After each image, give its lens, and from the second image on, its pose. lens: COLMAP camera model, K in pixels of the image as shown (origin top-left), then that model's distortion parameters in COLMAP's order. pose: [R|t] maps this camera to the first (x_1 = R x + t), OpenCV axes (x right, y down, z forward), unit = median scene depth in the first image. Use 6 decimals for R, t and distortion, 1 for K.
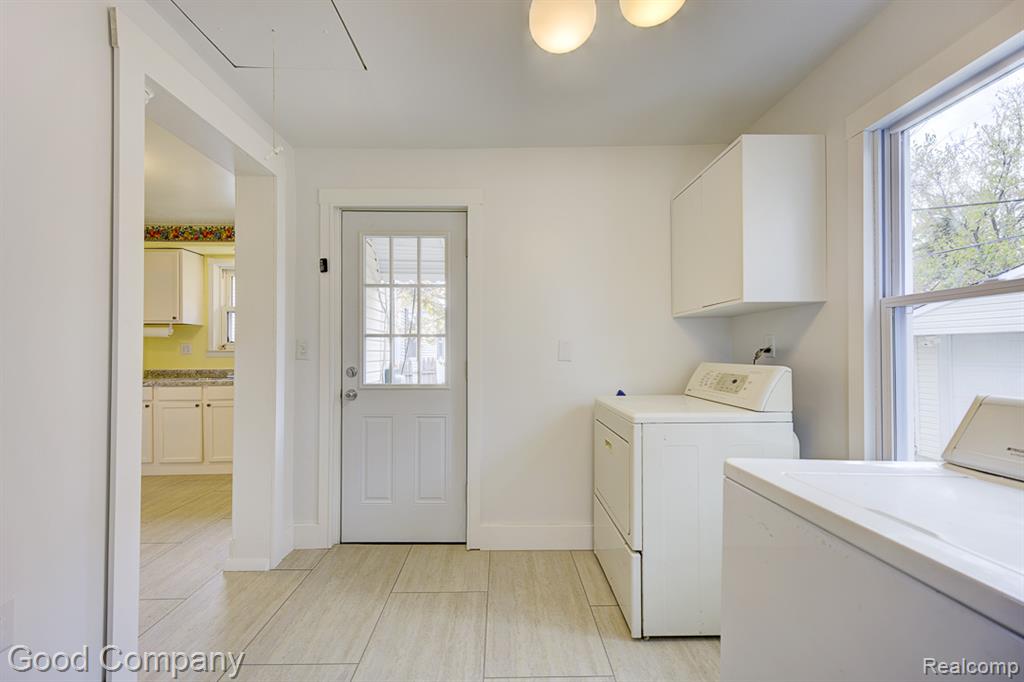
lens RADIAL K [[418.0, 0, 522.6], [0, 418.0, 351.9], [0, 0, 1]] dist [-0.001040, 0.000230]
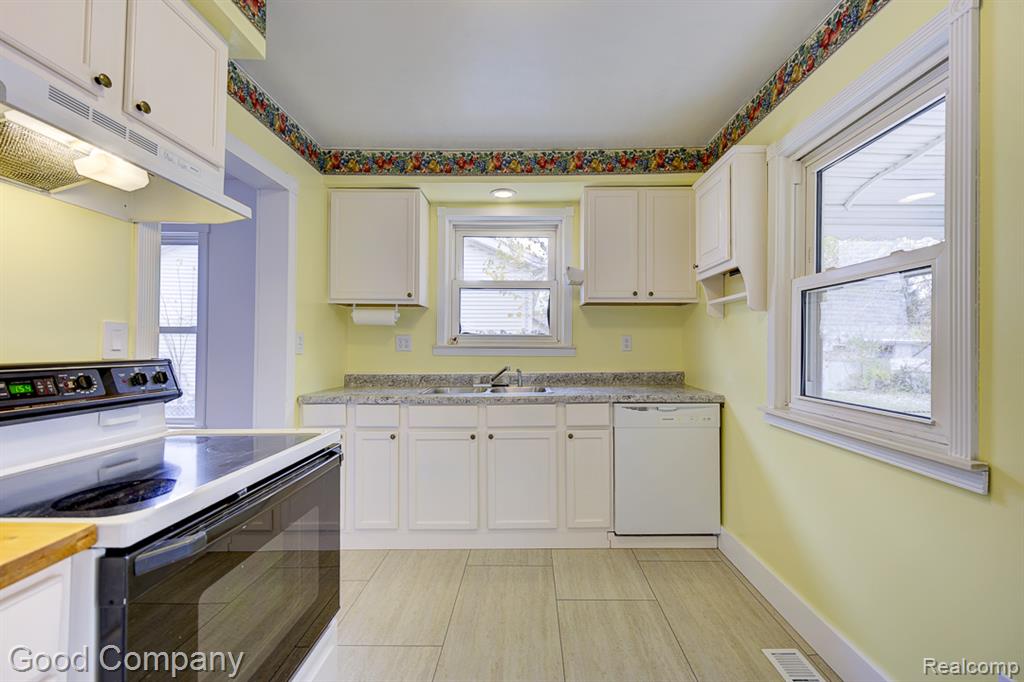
lens RADIAL K [[418.0, 0, 515.4], [0, 418.0, 343.5], [0, 0, 1]] dist [-0.001040, 0.000230]
pose [[0.998826, 0.003499, -0.048325, -0.647682], [-0.003642, 0.999989, -0.002875, -0.005899], [0.048315, 0.003047, 0.998828, 0.369318]]
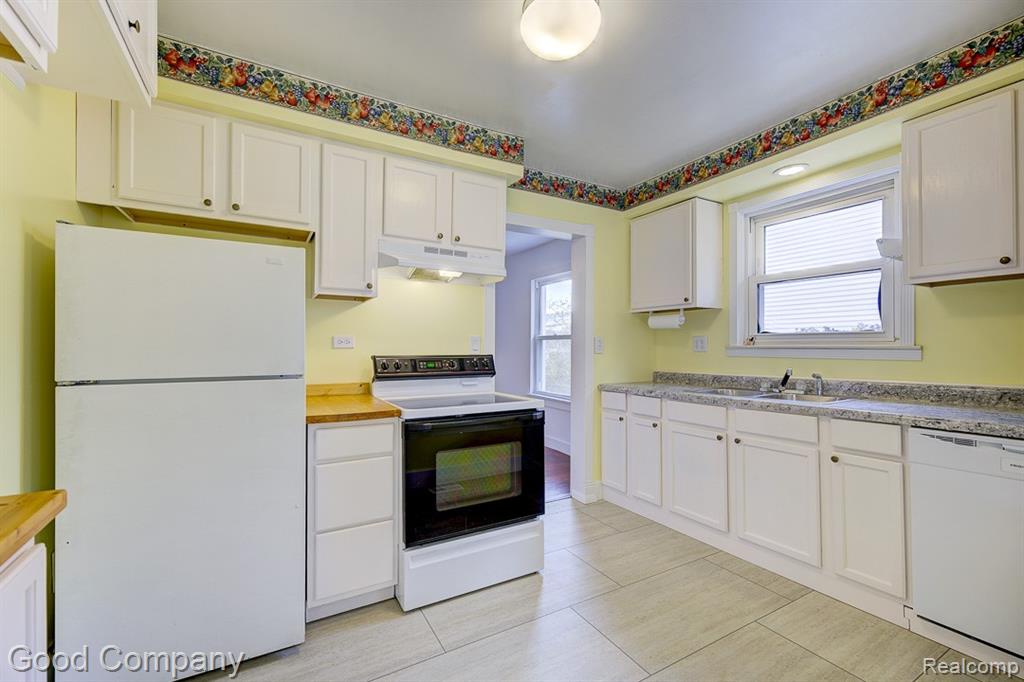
lens RADIAL K [[418.0, 0, 491.9], [0, 418.0, 349.8], [0, 0, 1]] dist [-0.001040, 0.000230]
pose [[0.440826, 0.006341, -0.897570, -0.355930], [0.005399, 0.999938, 0.009716, -0.007077], [0.897576, -0.009129, 0.440765, 0.407781]]
